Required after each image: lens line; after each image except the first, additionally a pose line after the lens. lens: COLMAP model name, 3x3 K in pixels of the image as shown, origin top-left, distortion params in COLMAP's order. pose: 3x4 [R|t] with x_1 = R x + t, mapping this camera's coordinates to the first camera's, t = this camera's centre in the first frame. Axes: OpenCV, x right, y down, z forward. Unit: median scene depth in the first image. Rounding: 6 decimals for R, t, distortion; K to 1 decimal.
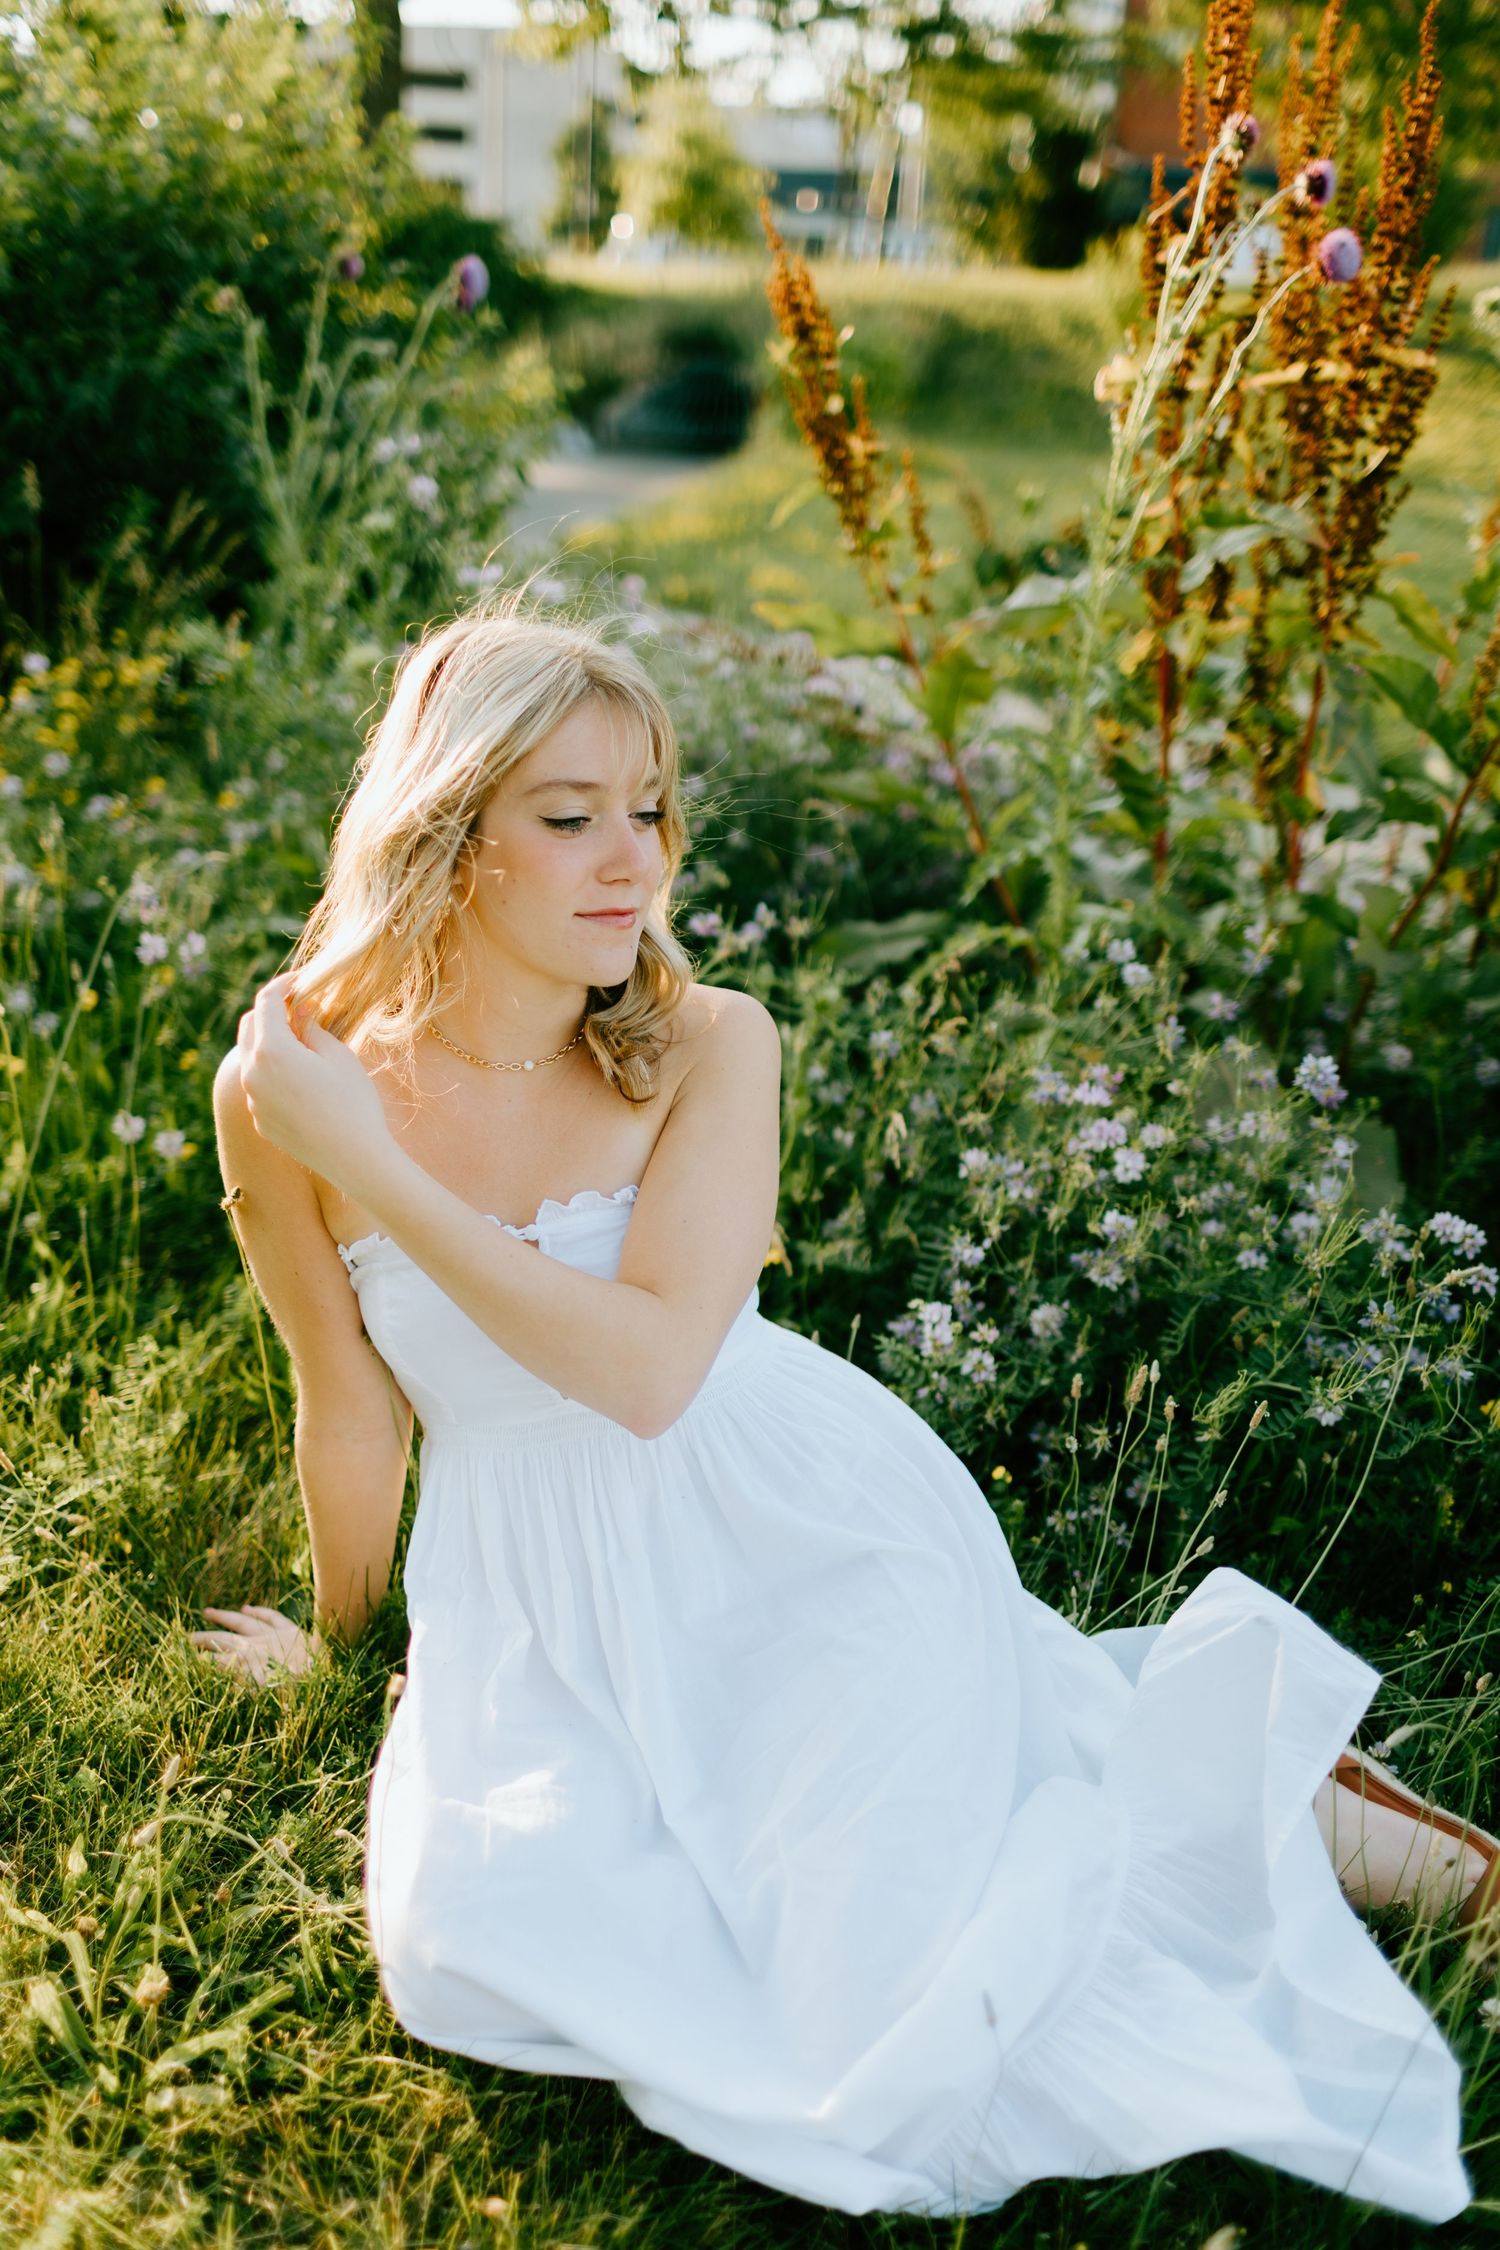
lens RADIAL K [[2241.3, 0, 762.5], [0, 2241.3, 1121.3], [0, 0, 1]] dist [-0.011767, -0.001032]
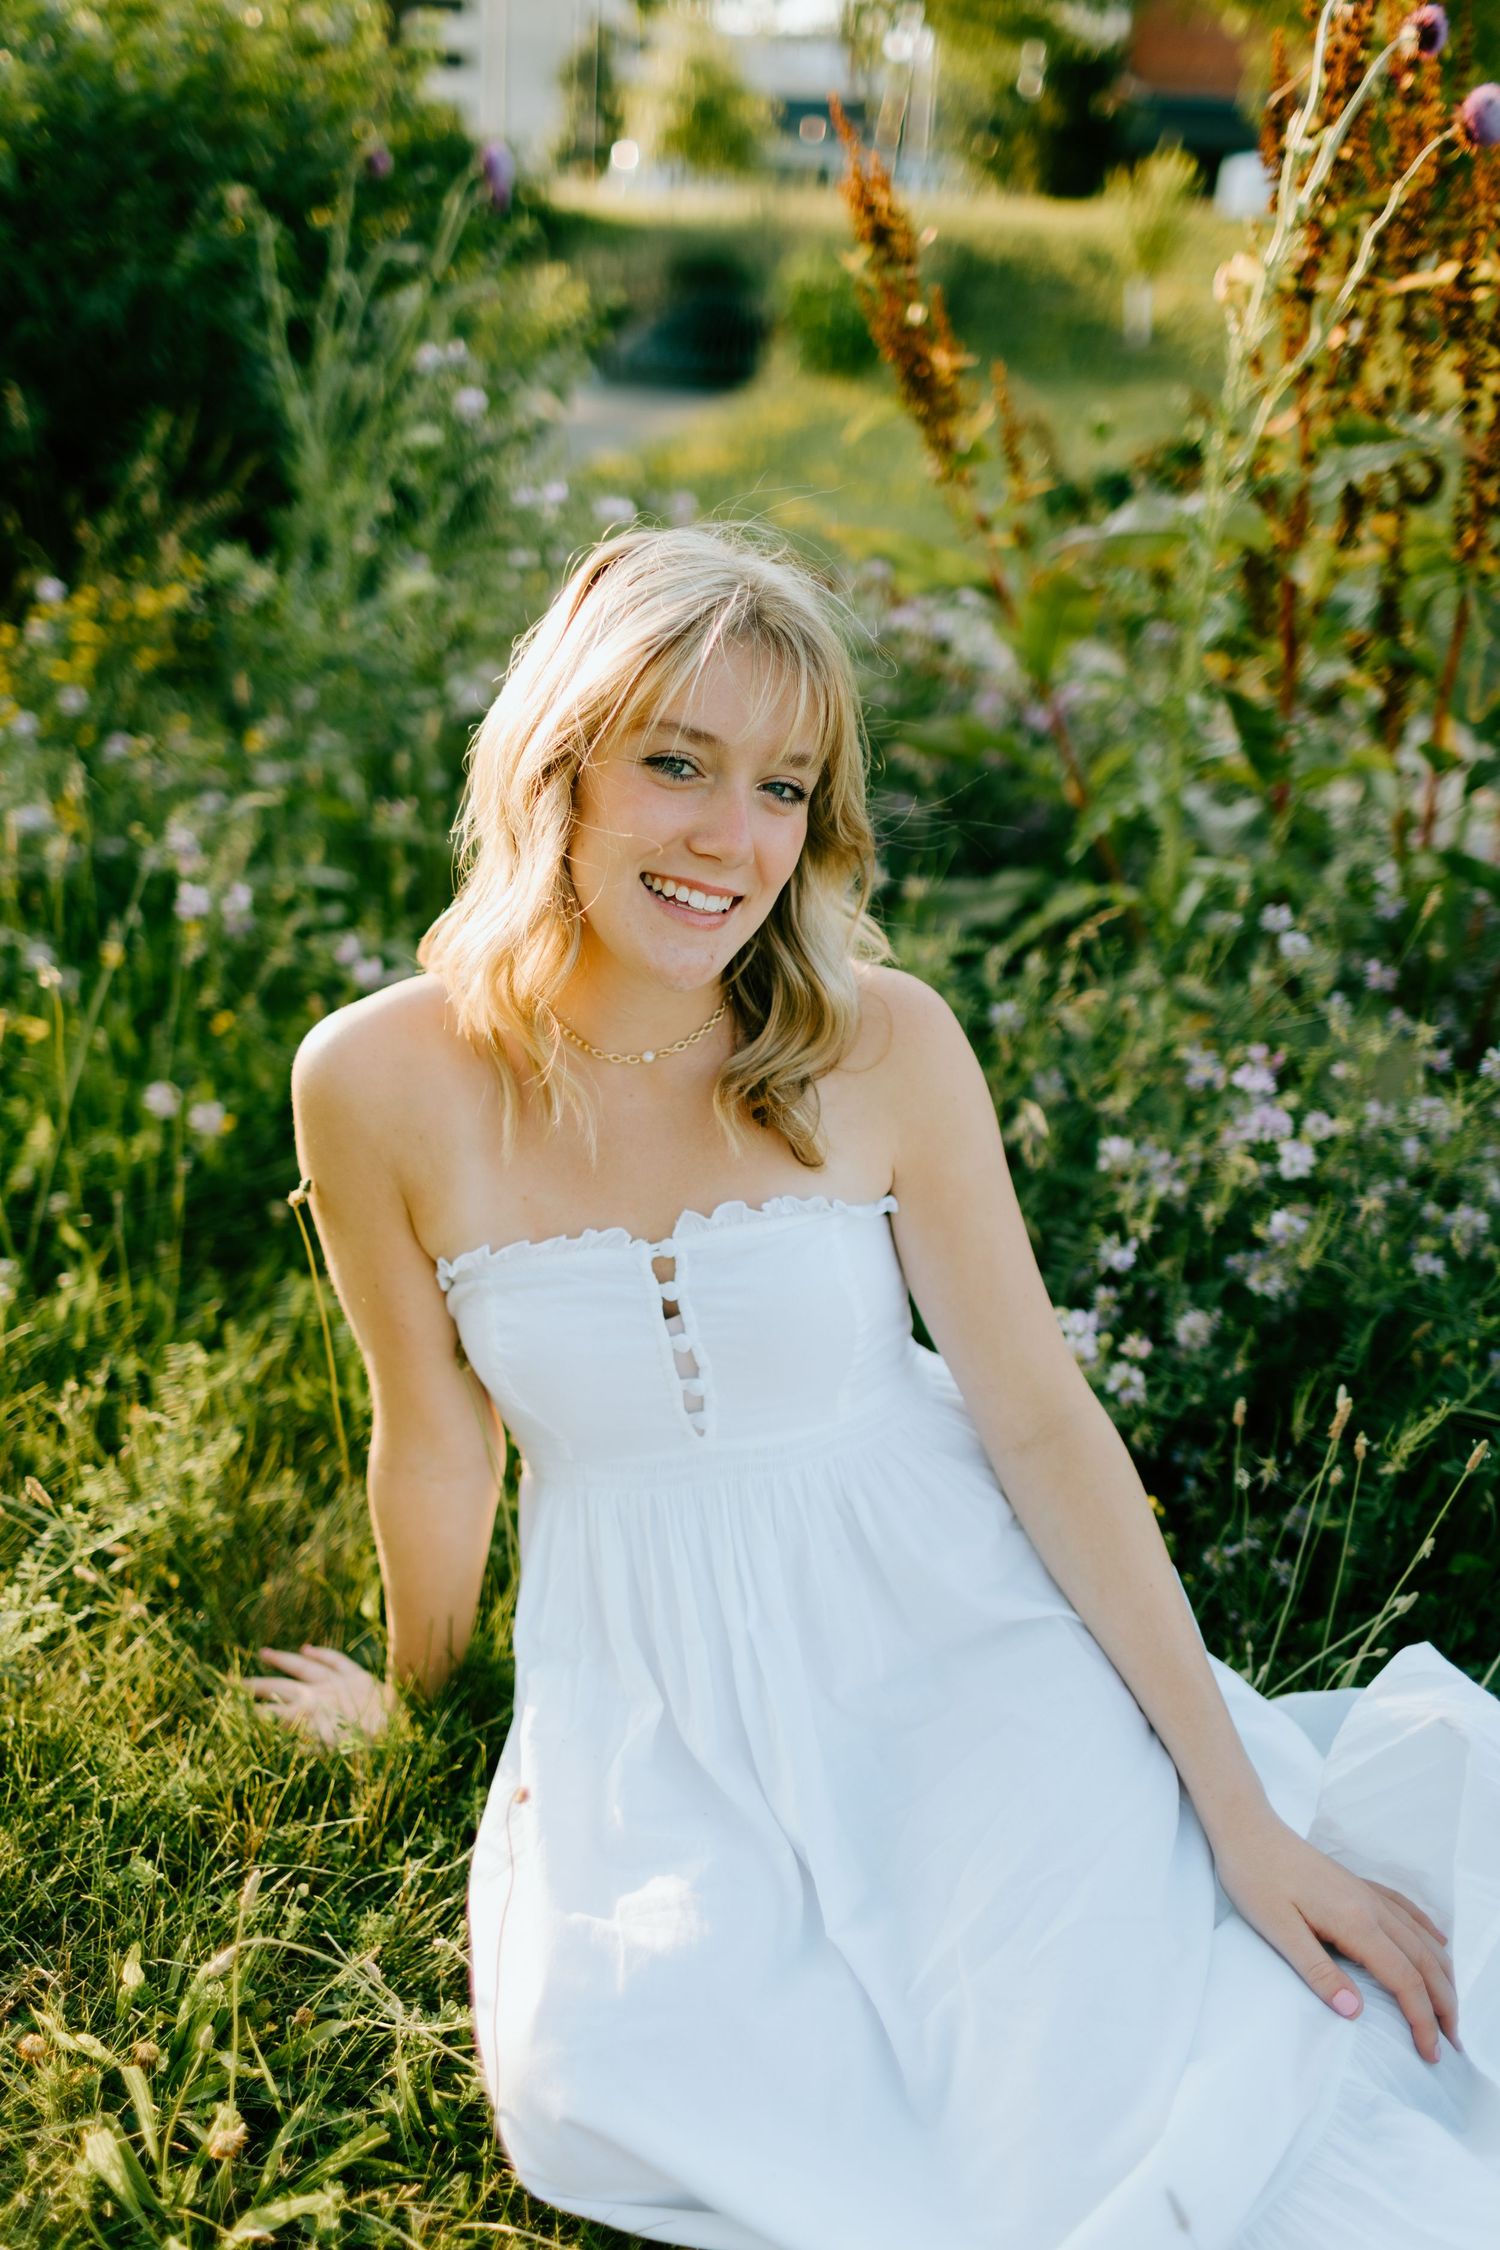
lens RADIAL K [[2263.3, 0, 743.4], [0, 2263.3, 1128.9], [0, 0, 1]] dist [0.004425, -0.029453]
pose [[0.999936, 0.008237, -0.007764, -0.047923], [-0.008037, 0.999644, 0.025424, -0.013084], [0.007970, -0.025360, 0.999647, 0.098236]]
